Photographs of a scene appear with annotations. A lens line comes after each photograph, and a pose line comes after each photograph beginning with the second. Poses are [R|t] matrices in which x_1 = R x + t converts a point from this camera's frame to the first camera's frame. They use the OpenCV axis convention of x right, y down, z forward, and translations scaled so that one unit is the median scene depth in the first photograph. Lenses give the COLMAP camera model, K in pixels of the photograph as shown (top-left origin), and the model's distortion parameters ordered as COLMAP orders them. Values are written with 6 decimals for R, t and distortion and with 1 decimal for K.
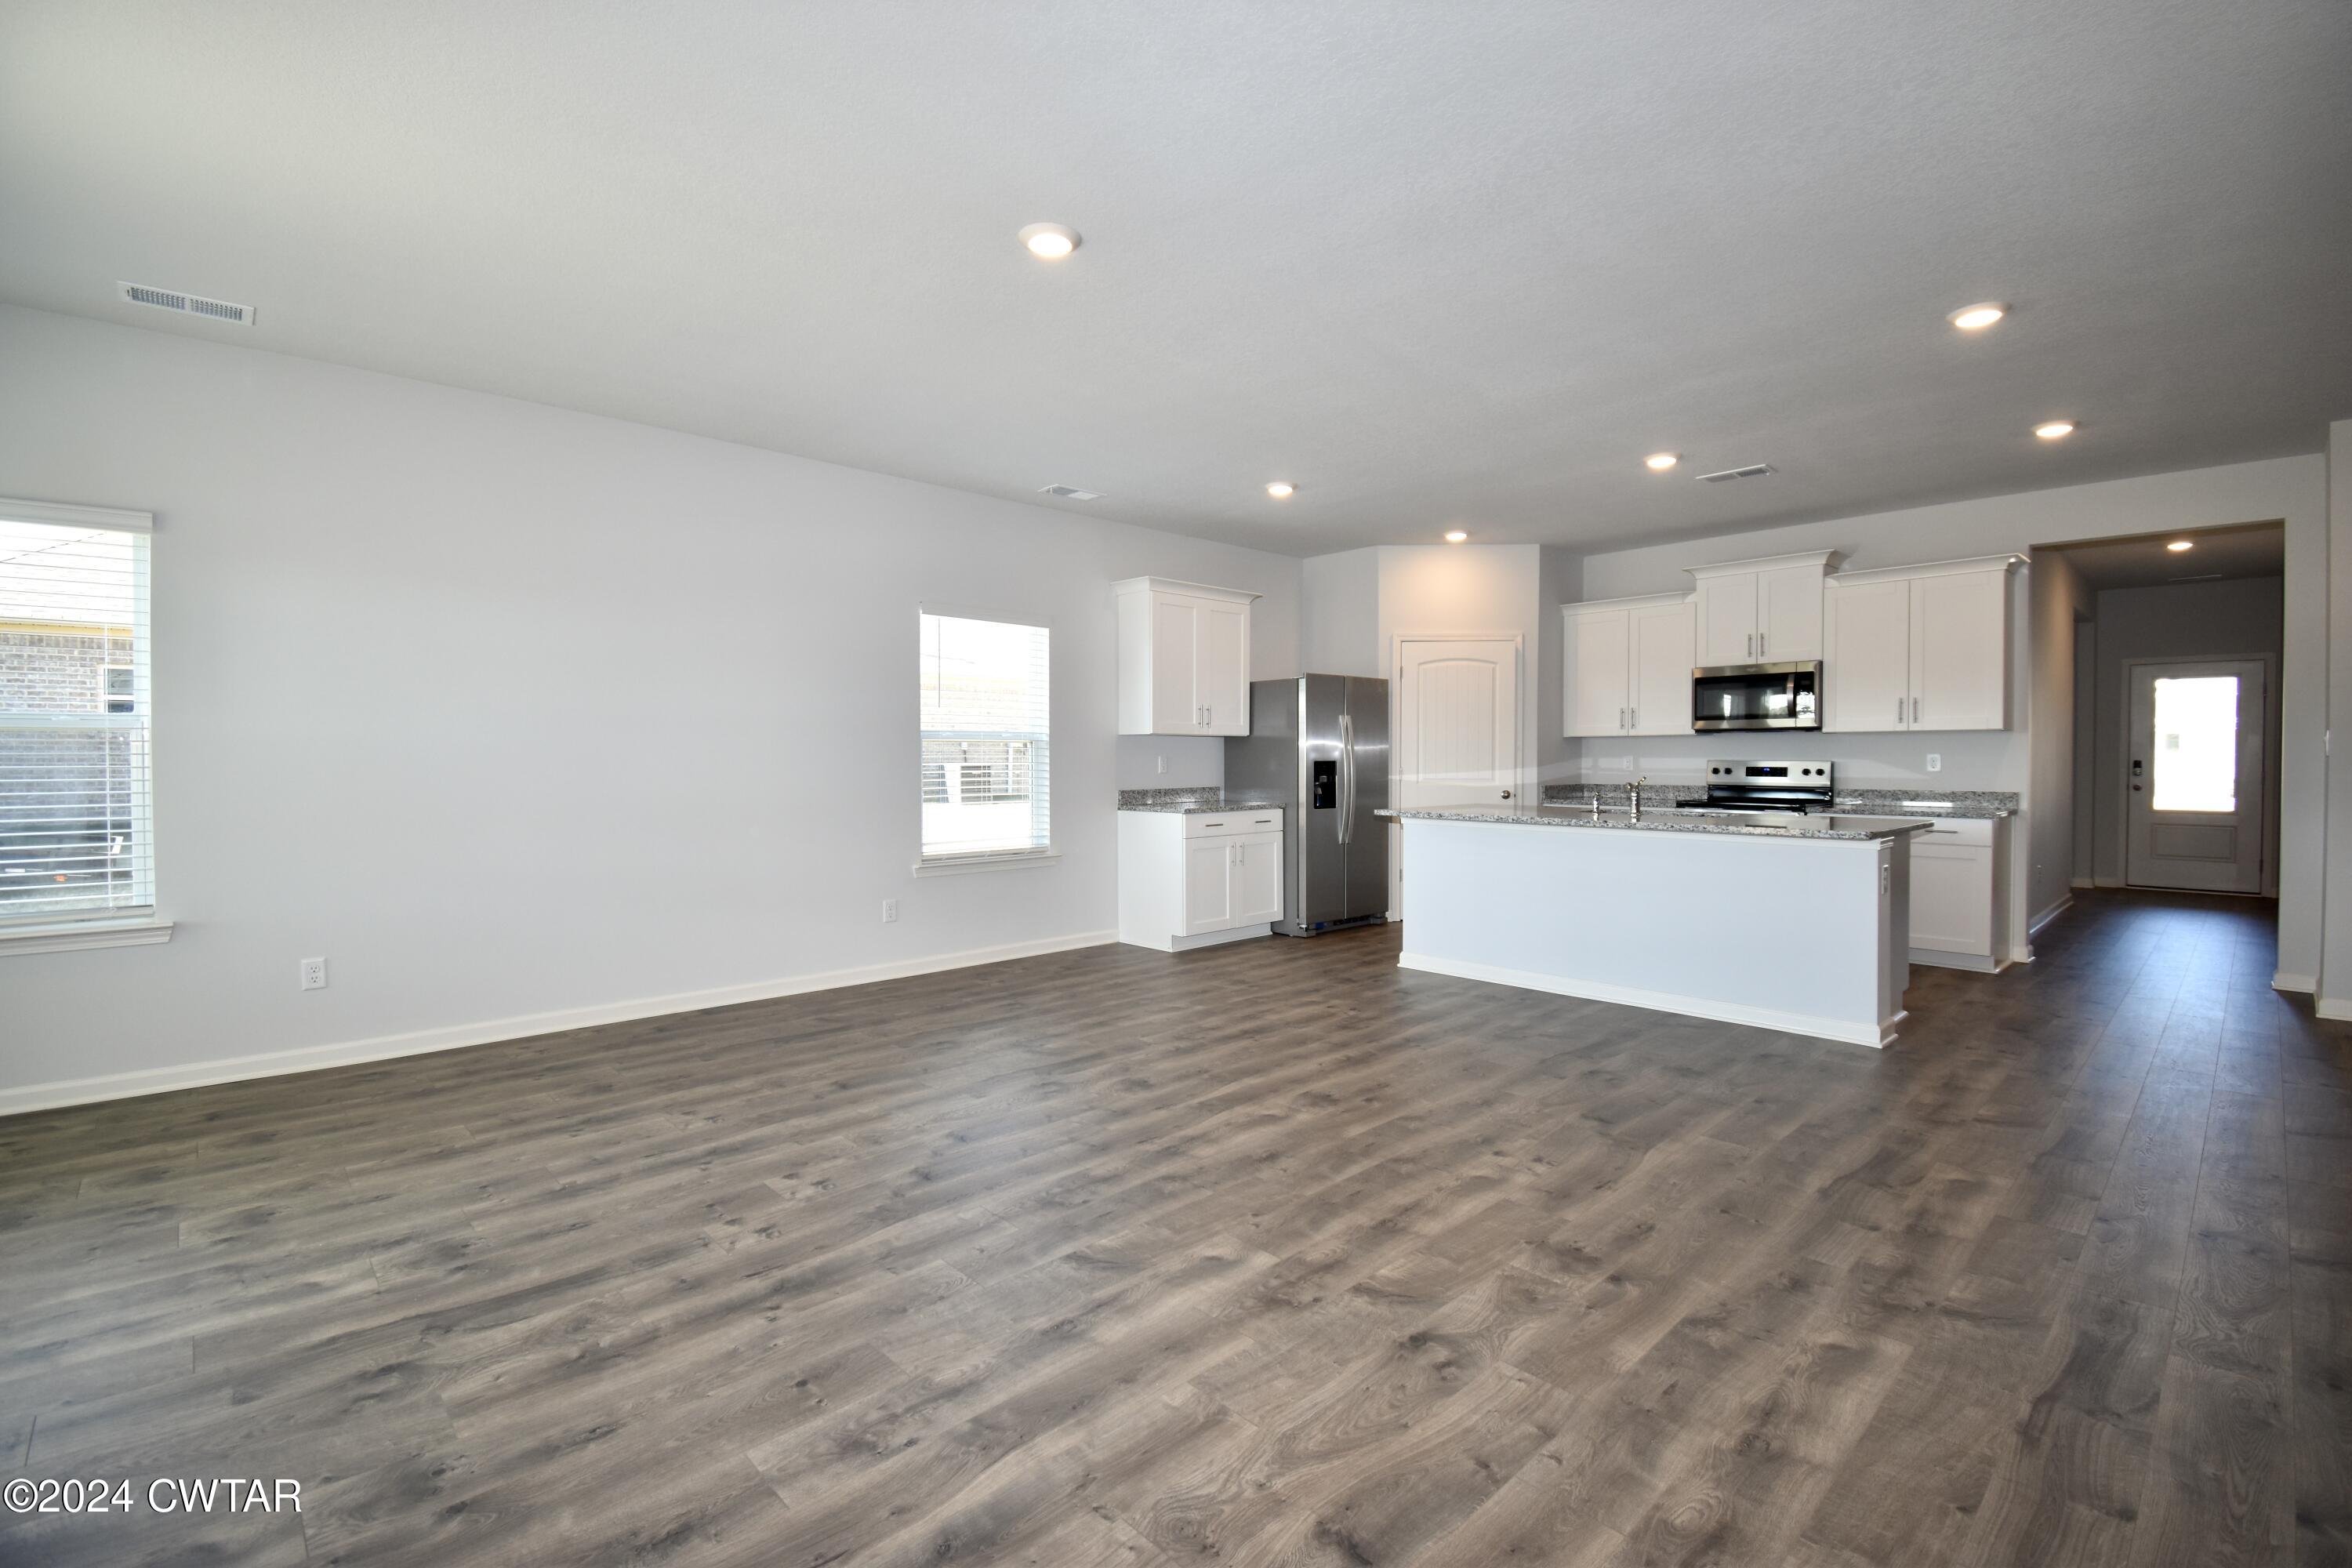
lens RADIAL K [[1047.1, 0, 1177.1], [0, 1047.1, 772.4], [0, 0, 1]] dist [-0.002358, -0.010478]
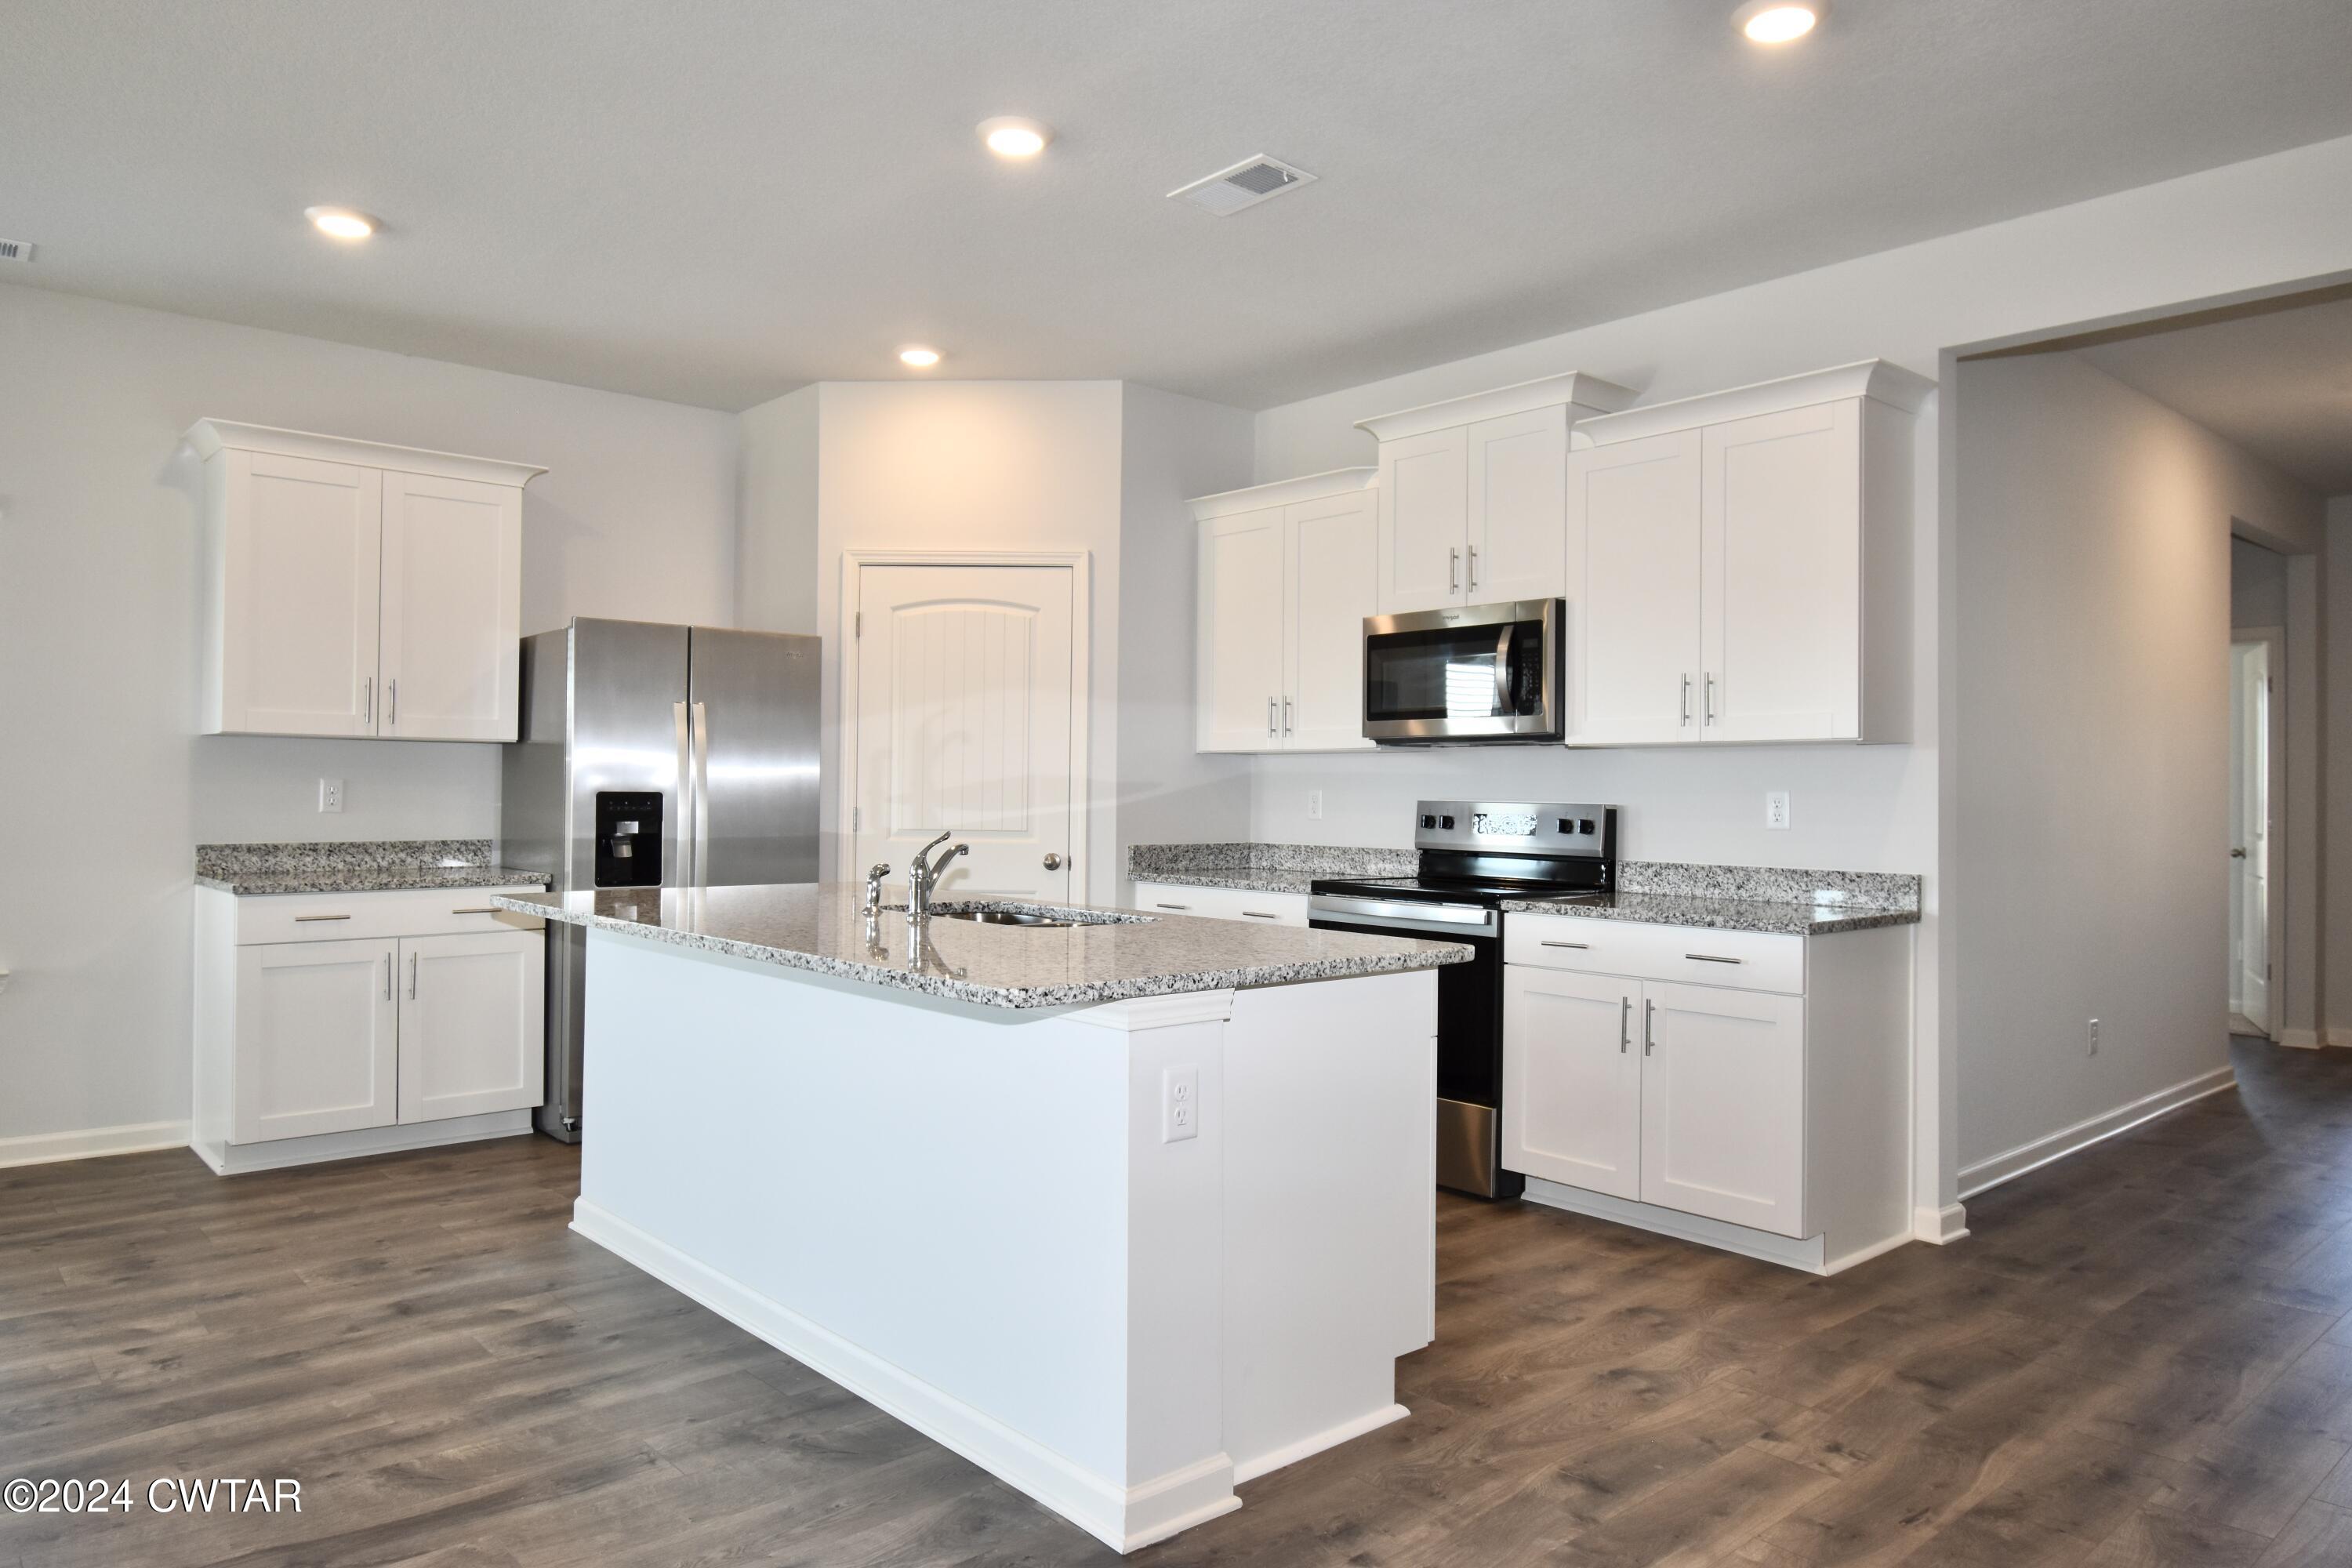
lens RADIAL K [[1517.6, 0, 1176.5], [0, 1517.6, 788.7], [0, 0, 1]] dist [-0.004670, -0.001329]
pose [[0.999349, 0.011650, -0.034140, 0.440407], [-0.012233, 0.999782, -0.016942, -0.003721], [0.033935, 0.017348, 0.999273, 0.274511]]
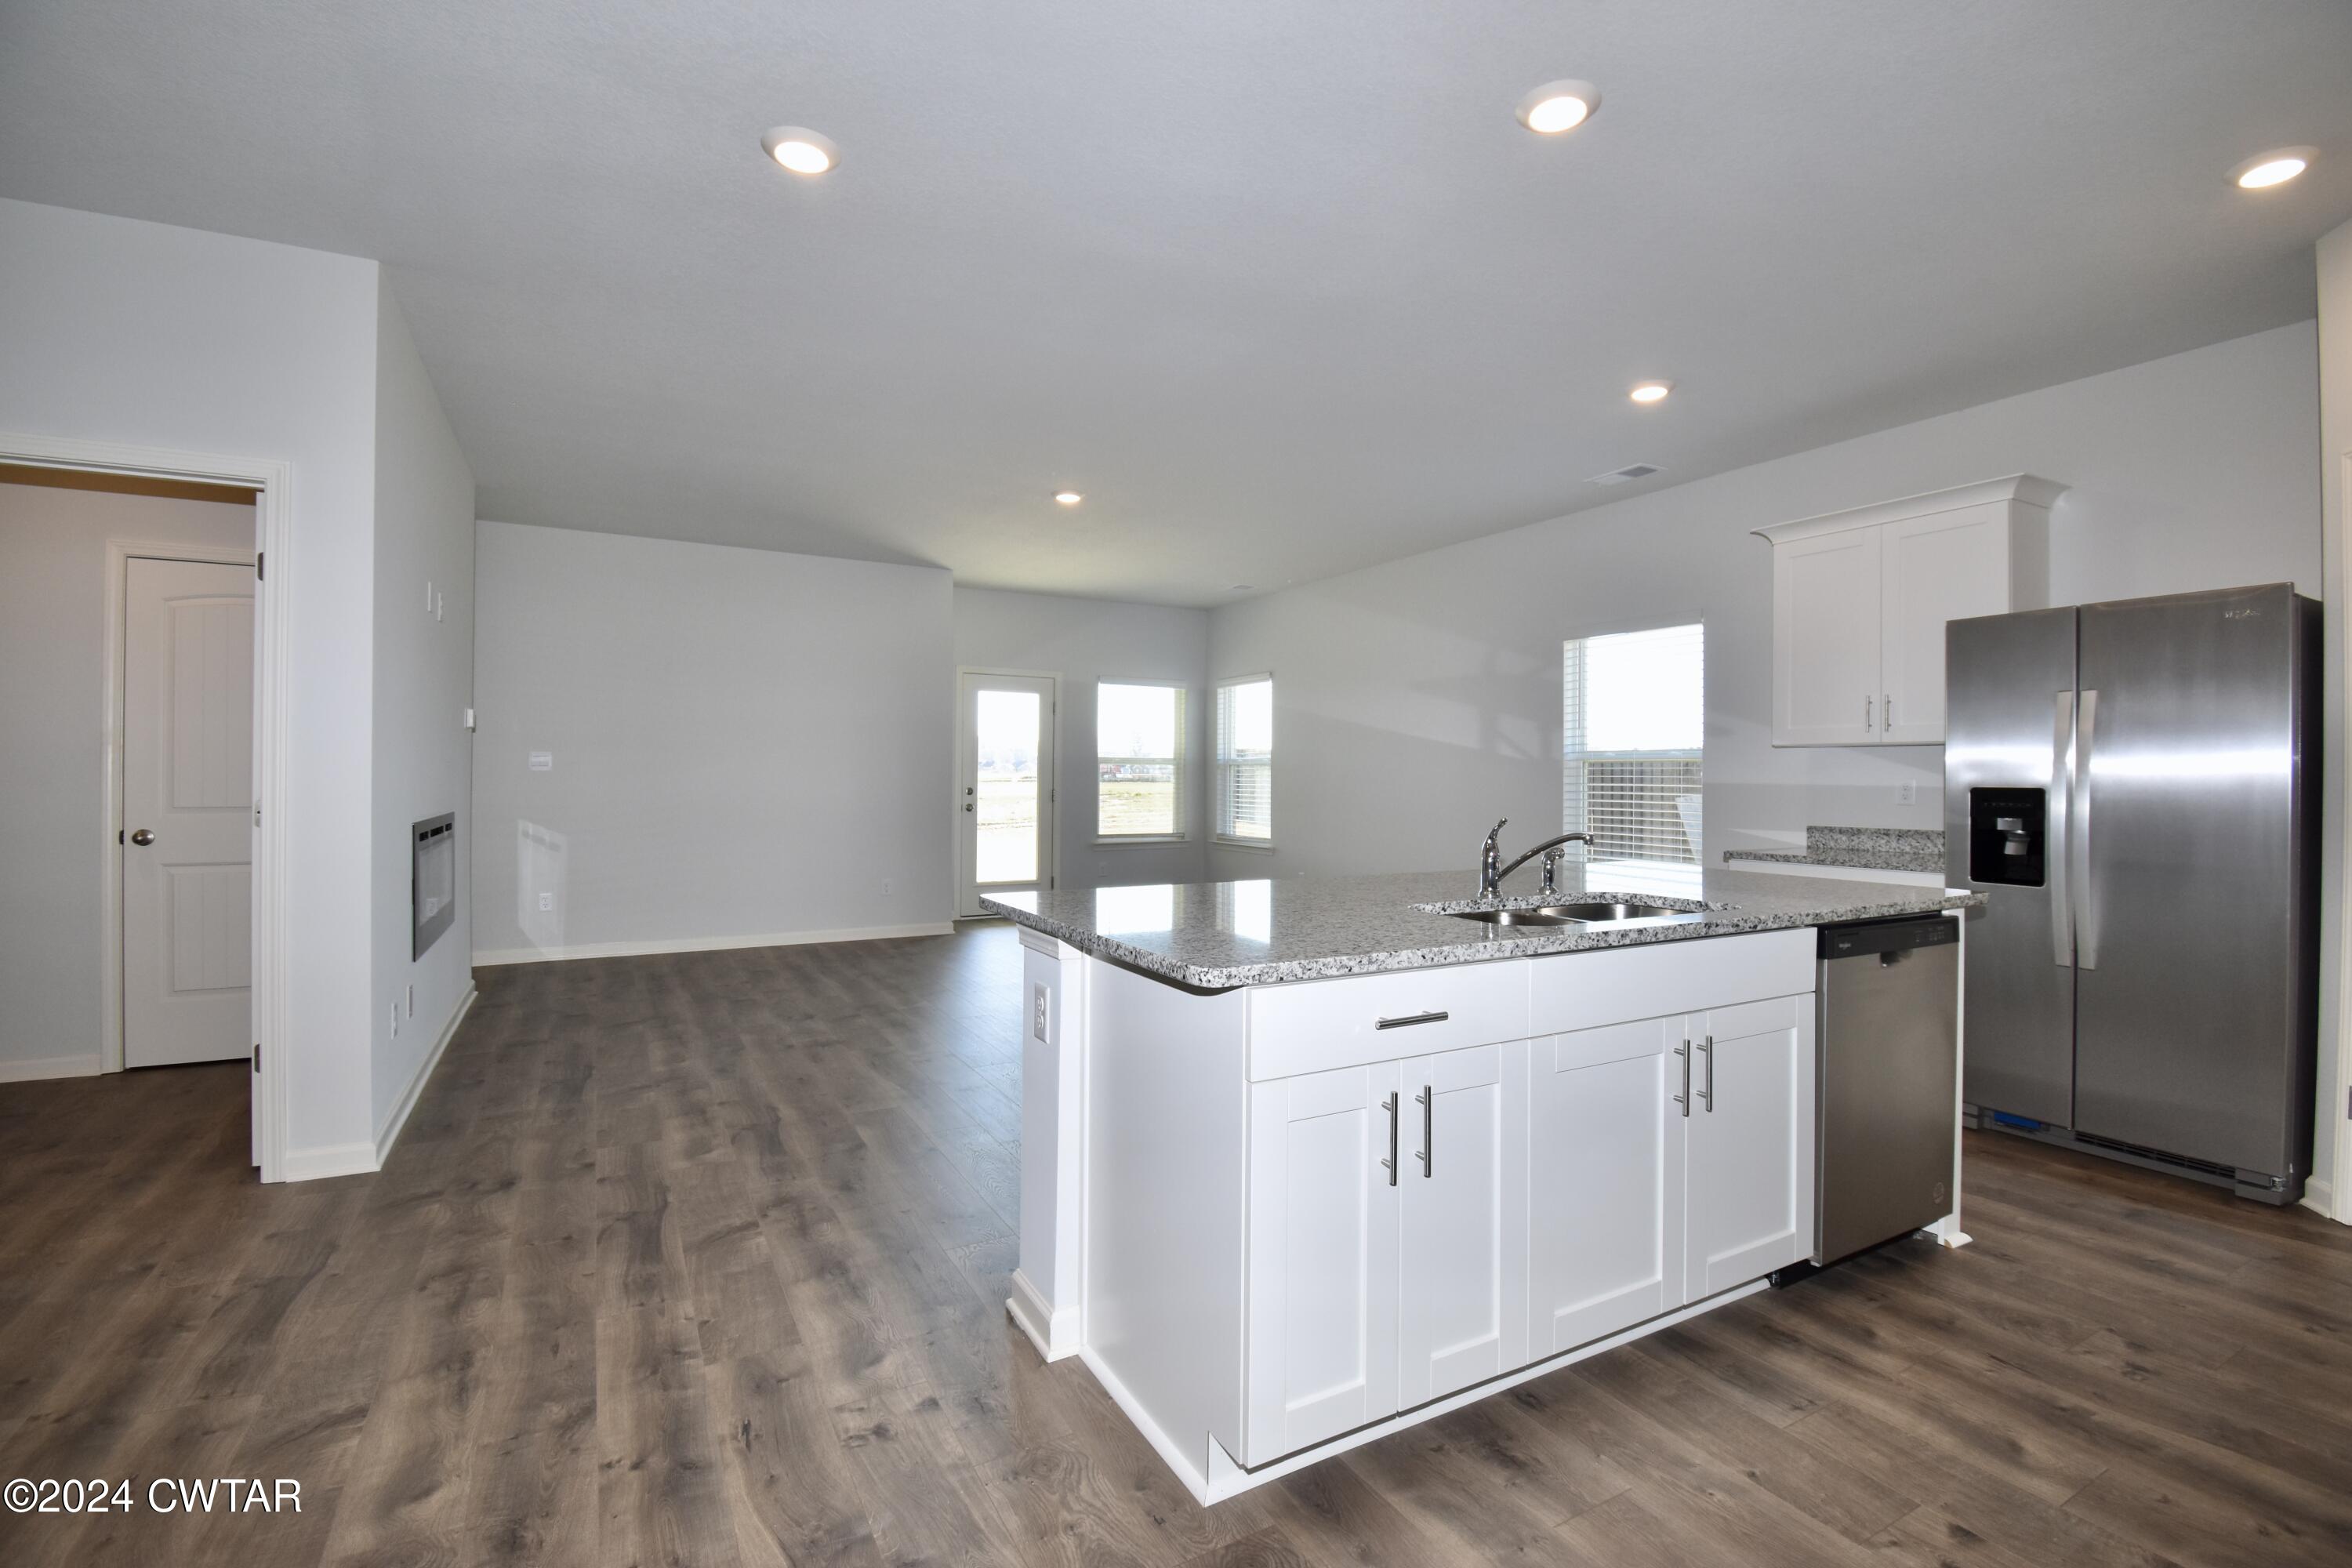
lens RADIAL K [[1047.1, 0, 1192.5], [0, 1047.1, 773.4], [0, 0, 1]] dist [-0.002358, -0.010478]
pose [[-0.239123, -0.003689, -0.970982, 0.733631], [-0.021305, 0.999772, 0.001448, -0.010847], [0.970756, 0.021033, -0.239147, 0.754400]]
